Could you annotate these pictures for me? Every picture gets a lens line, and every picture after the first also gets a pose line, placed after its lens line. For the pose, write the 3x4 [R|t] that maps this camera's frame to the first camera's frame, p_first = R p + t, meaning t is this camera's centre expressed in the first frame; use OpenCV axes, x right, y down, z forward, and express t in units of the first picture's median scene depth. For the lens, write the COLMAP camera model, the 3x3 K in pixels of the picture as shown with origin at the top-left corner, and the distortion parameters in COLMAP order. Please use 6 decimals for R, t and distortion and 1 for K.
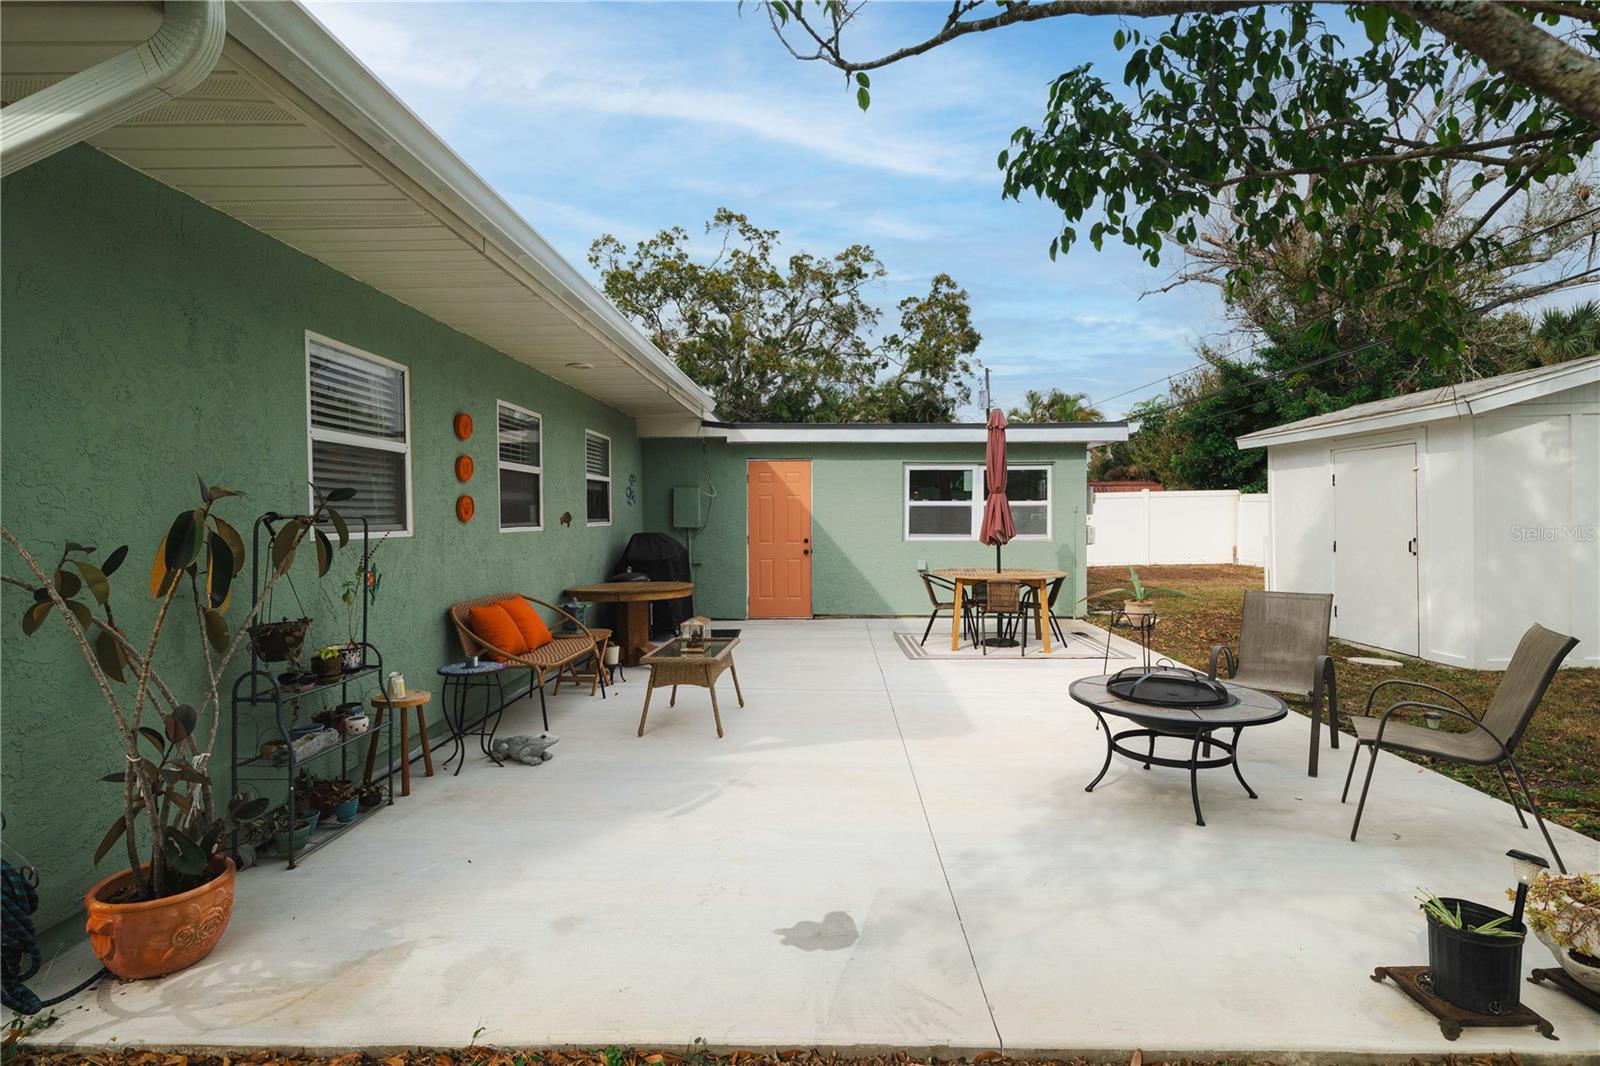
lens RADIAL K [[819.1, 0, 804.1], [0, 819.1, 526.5], [0, 0, 1]] dist [0.003054, 0.000515]
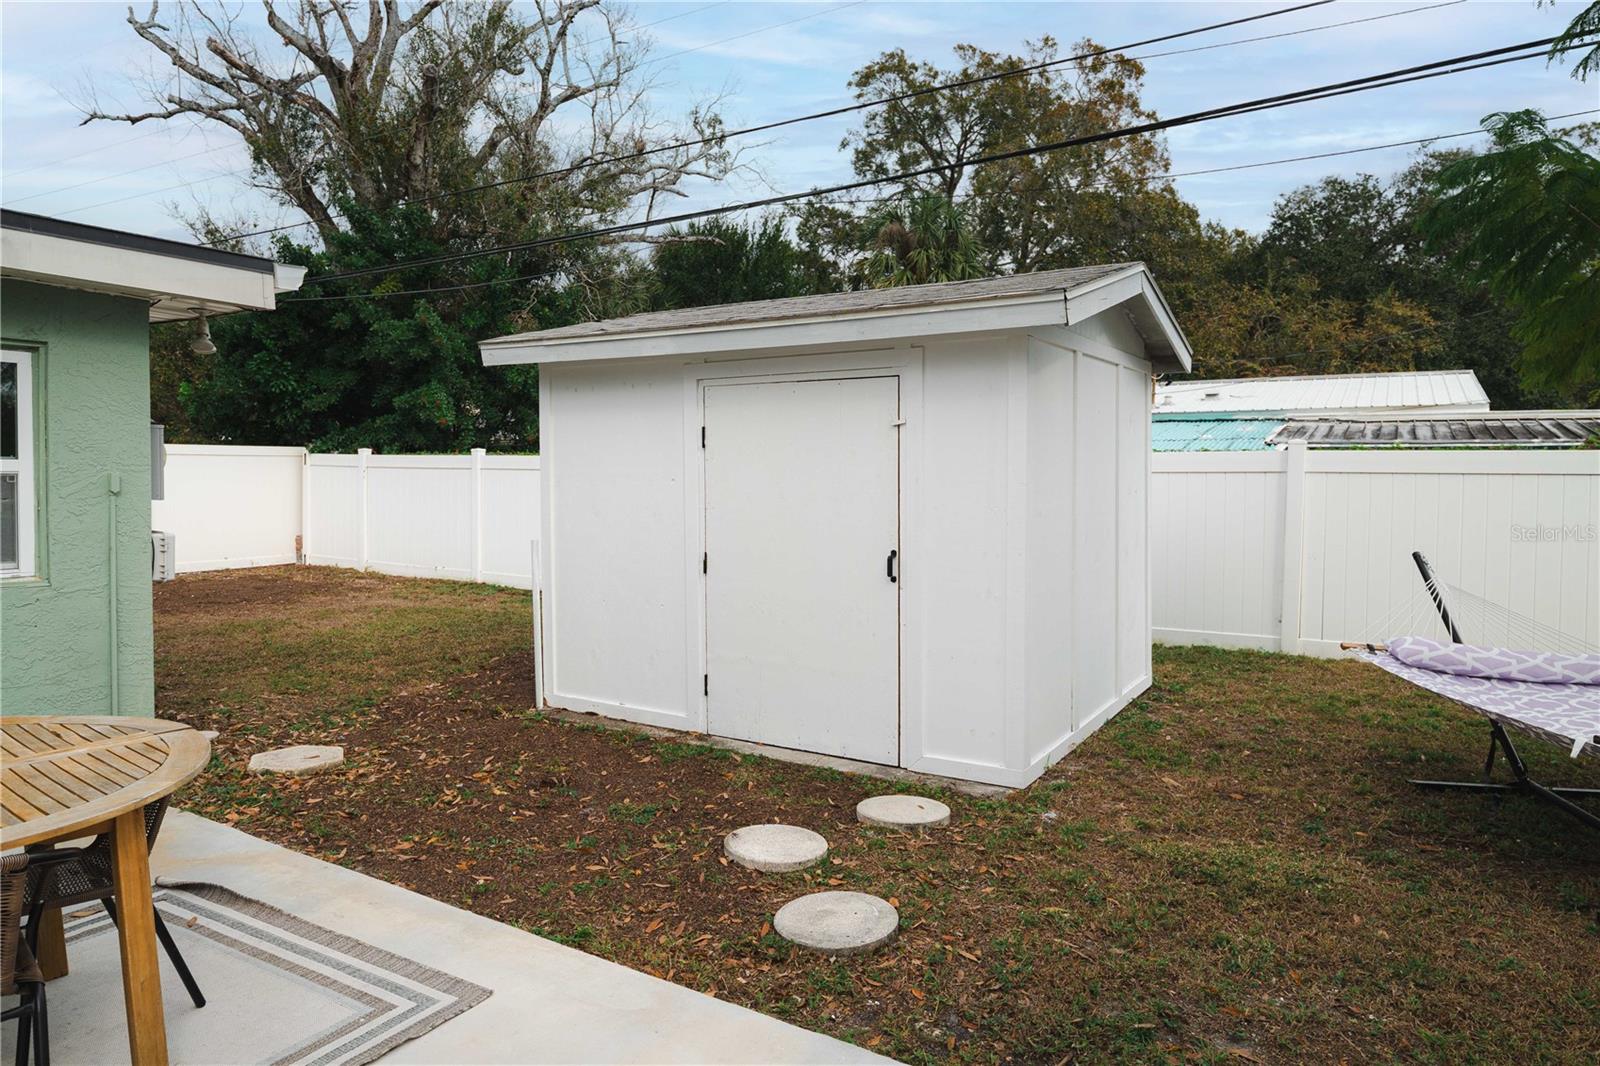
lens RADIAL K [[981.7, 0, 812.4], [0, 981.7, 505.8], [0, 0, 1]] dist [-0.010689, -0.001012]
pose [[0.485788, -0.014707, 0.873953, 0.108975], [0.001893, 0.999874, 0.015774, -0.018357], [-0.874075, -0.006009, 0.485754, 0.530336]]
